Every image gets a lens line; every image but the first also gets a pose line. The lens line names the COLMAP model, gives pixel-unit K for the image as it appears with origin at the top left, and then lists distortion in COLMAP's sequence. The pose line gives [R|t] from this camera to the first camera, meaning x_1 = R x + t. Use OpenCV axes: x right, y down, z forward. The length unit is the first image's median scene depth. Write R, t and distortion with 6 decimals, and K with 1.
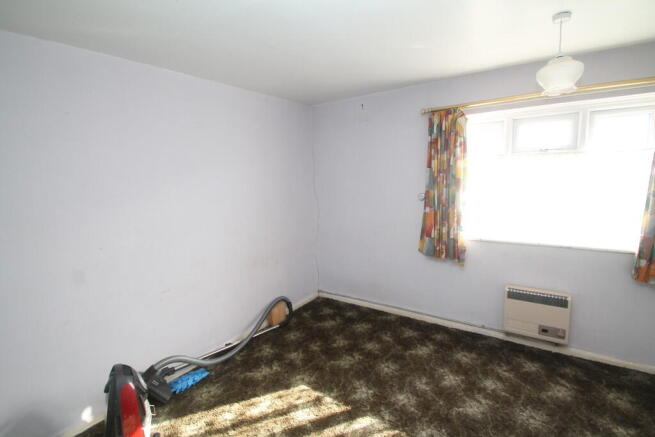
lens RADIAL K [[298.3, 0, 327.5], [0, 298.3, 218.5], [0, 0, 1]] dist [-0.000627, -0.000163]
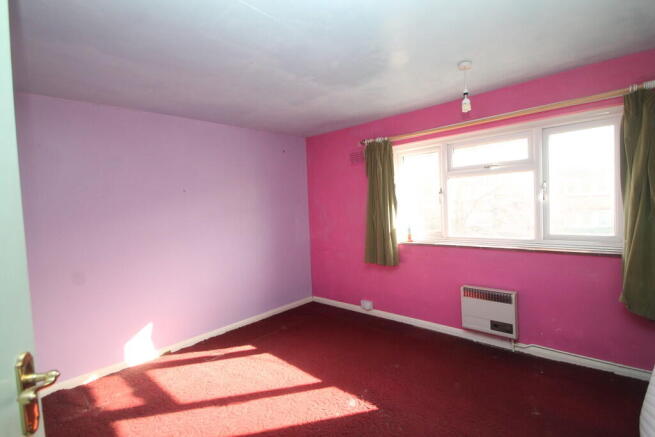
lens RADIAL K [[309.5, 0, 327.5], [0, 309.5, 218.5], [0, 0, 1]] dist [0.000170, -0.000002]
pose [[0.974637, -0.040807, -0.220041, 0.397378], [0.026006, 0.997226, -0.069747, 0.041559], [0.222277, 0.062256, 0.972994, -0.298428]]
